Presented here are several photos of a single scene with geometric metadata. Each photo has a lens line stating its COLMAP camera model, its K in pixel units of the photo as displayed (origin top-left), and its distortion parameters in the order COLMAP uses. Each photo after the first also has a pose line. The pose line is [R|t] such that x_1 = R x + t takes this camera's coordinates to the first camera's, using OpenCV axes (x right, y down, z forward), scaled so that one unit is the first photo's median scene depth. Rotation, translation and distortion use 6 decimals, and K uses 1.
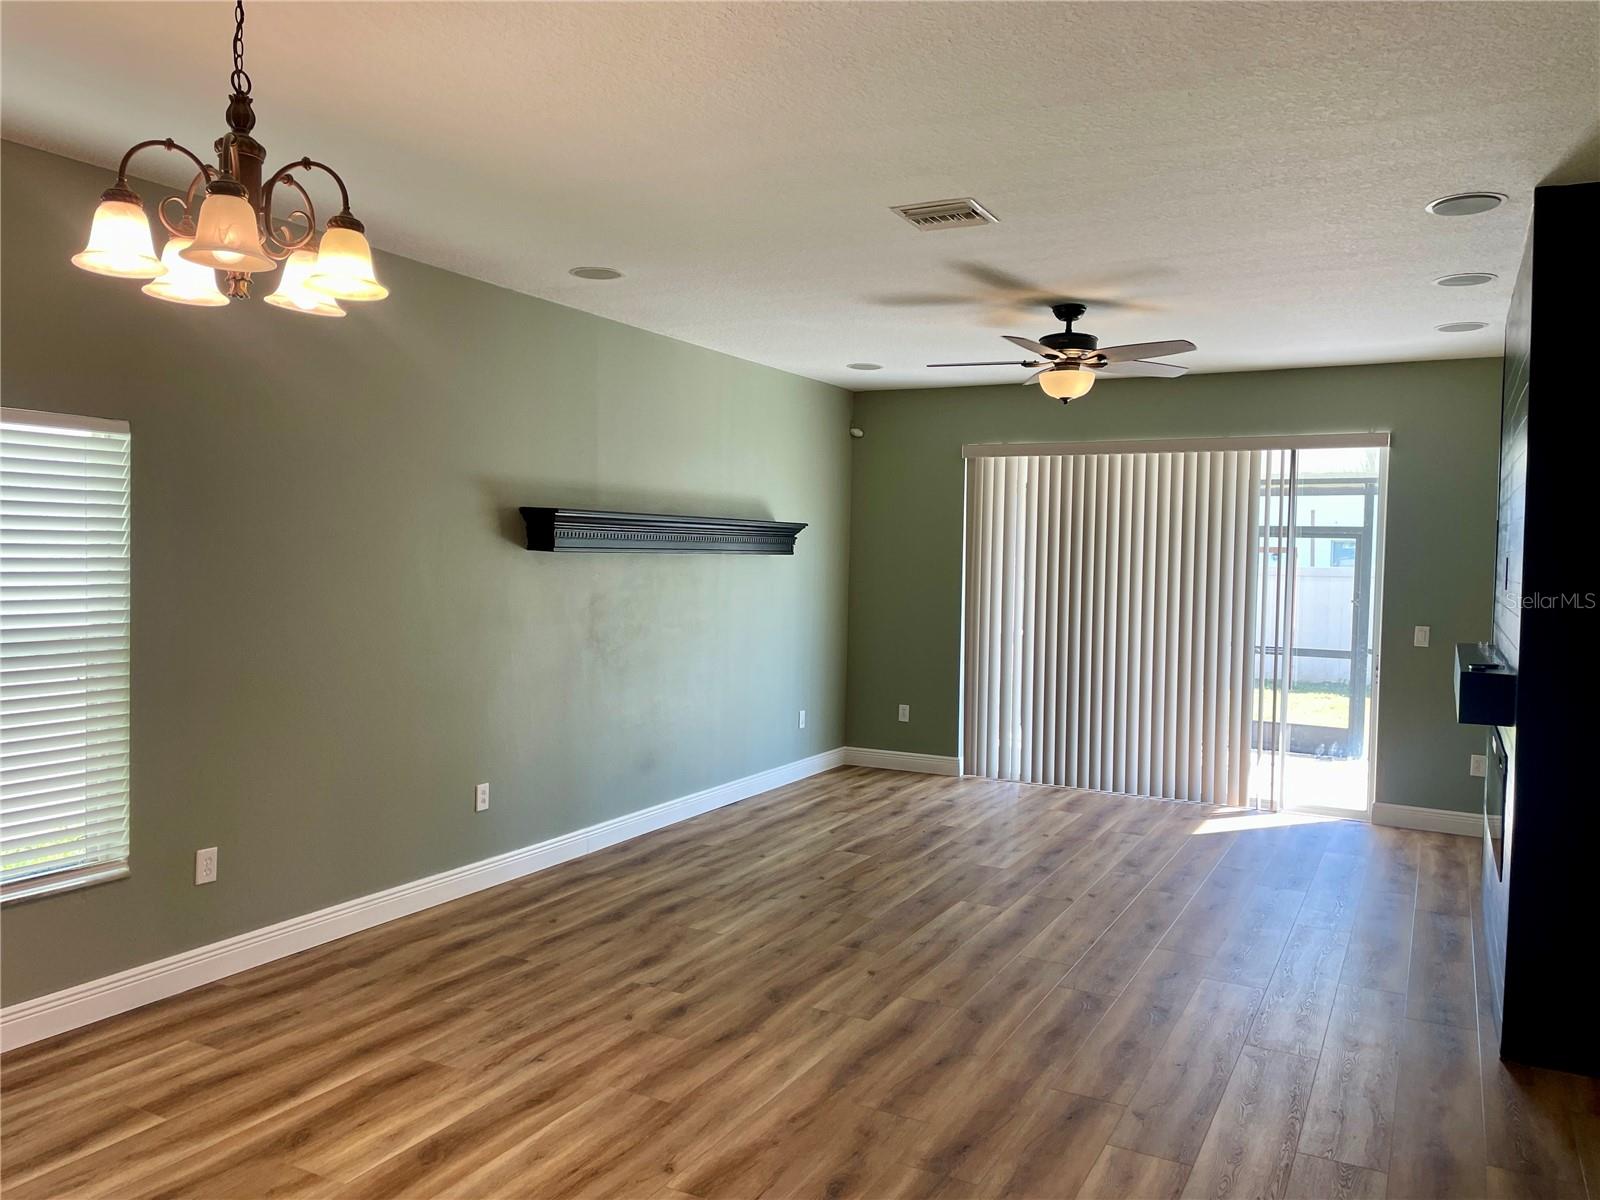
lens RADIAL K [[1209.3, 0, 802.9], [0, 1209.3, 593.9], [0, 0, 1]] dist [0.096324, -0.118386]
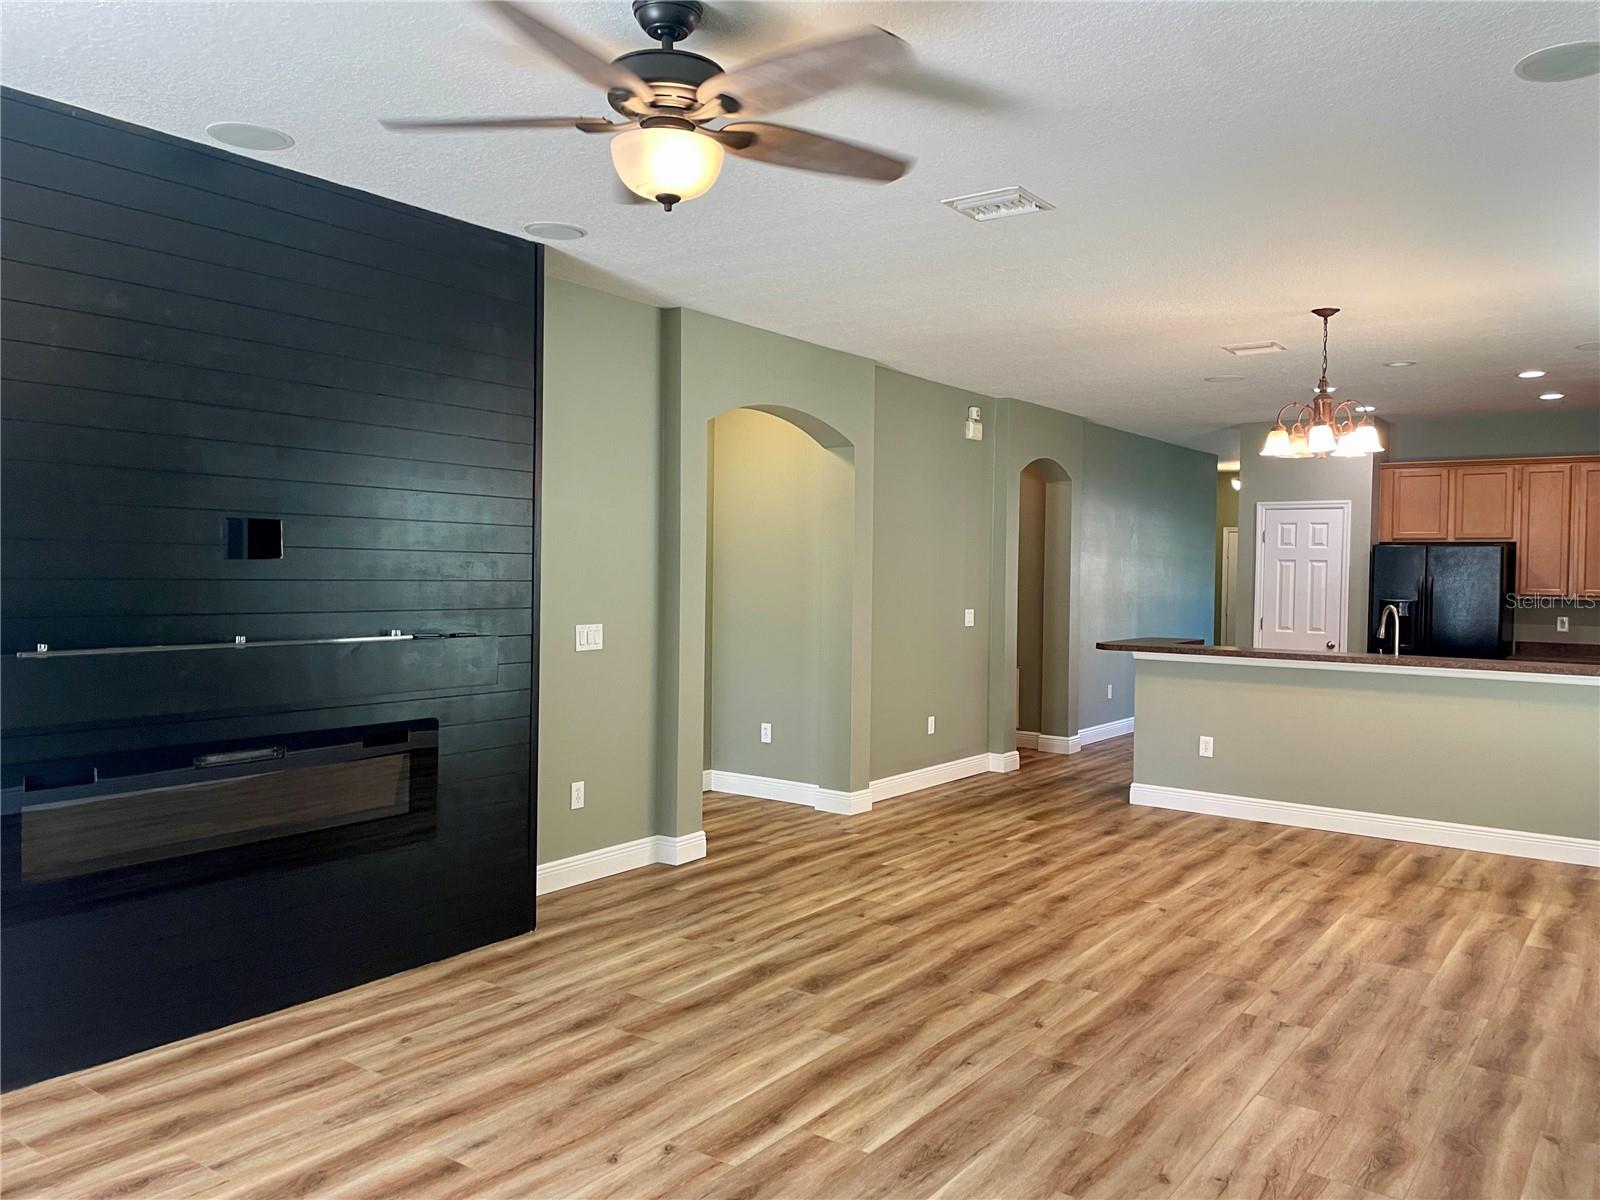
lens RADIAL K [[1209.3, 0, 802.9], [0, 1209.3, 593.9], [0, 0, 1]] dist [0.096324, -0.118386]
pose [[-0.988387, -0.038295, 0.147051, 0.093799], [-0.029933, 0.997829, 0.058665, -0.037895], [-0.148979, 0.053582, -0.987388, 1.658253]]
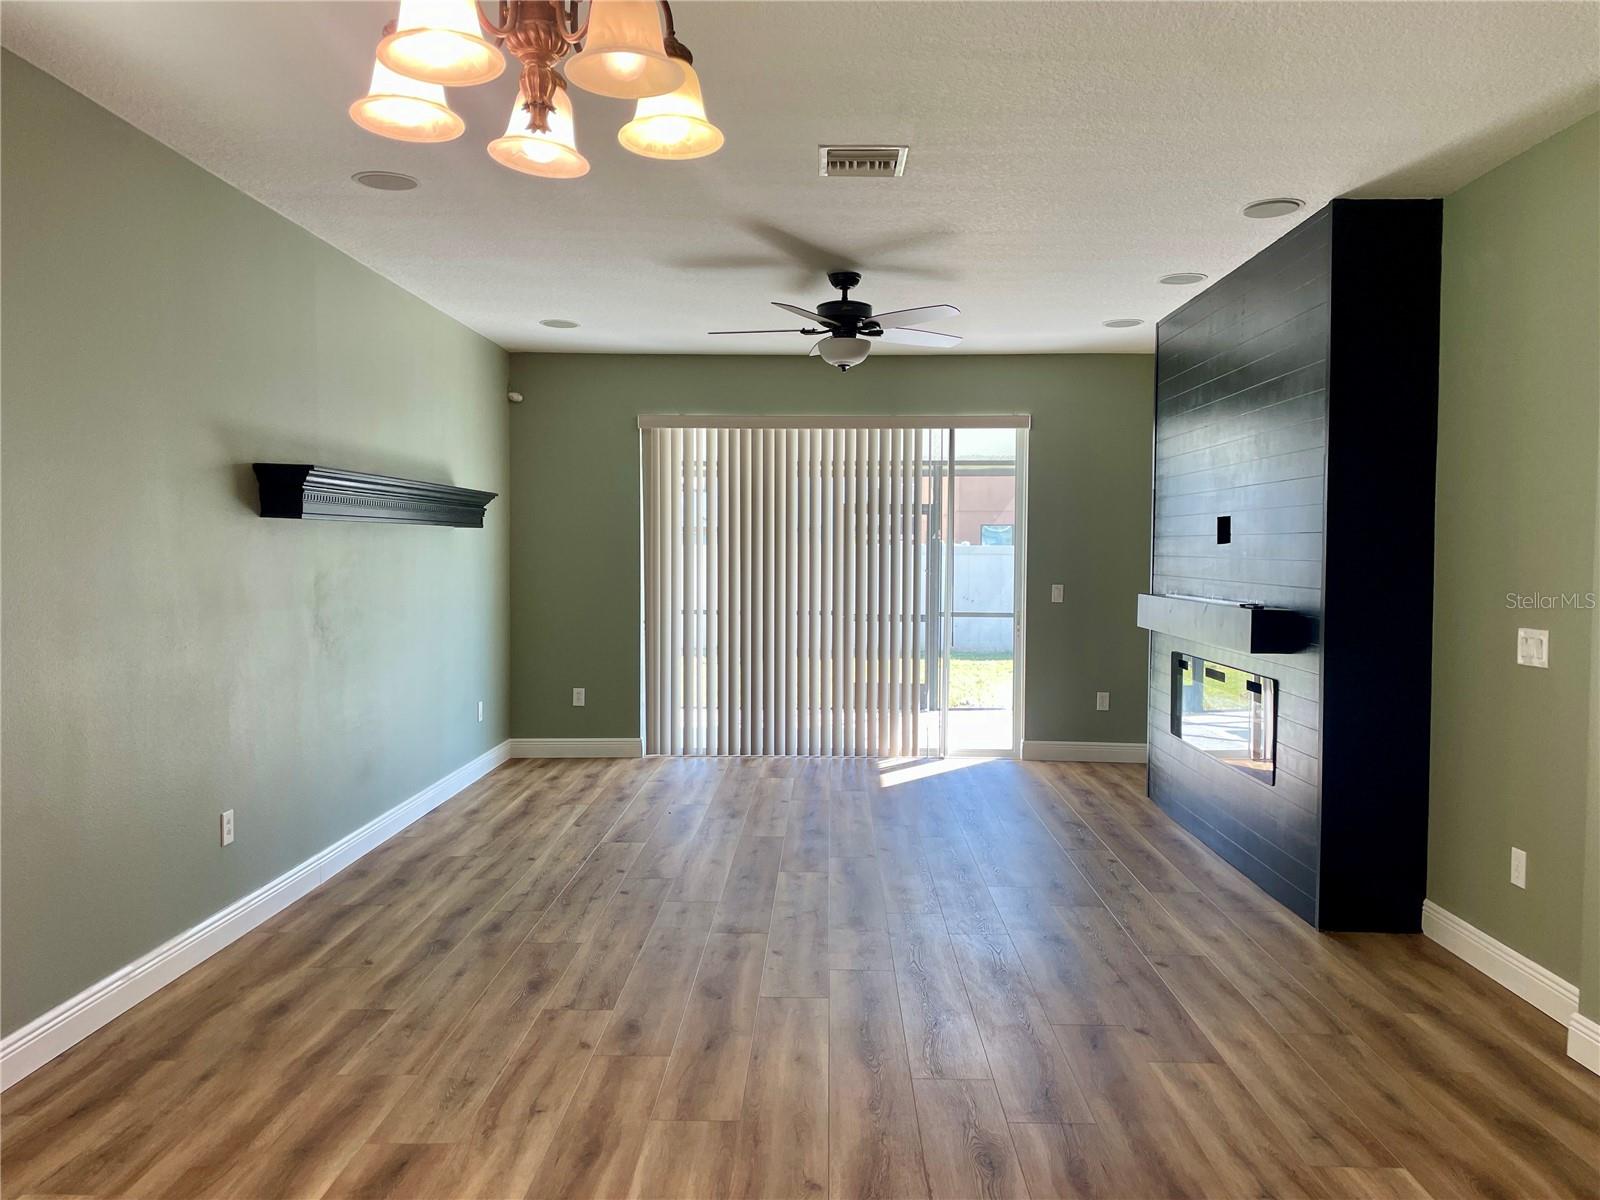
lens RADIAL K [[1205.5, 0, 816.8], [0, 1205.5, 601.0], [0, 0, 1]] dist [0.085144, -0.100779]
pose [[0.891280, -0.035302, 0.452077, -0.297420], [0.028352, 0.999353, 0.022142, 0.013289], [-0.452566, -0.006917, 0.891704, 0.124710]]
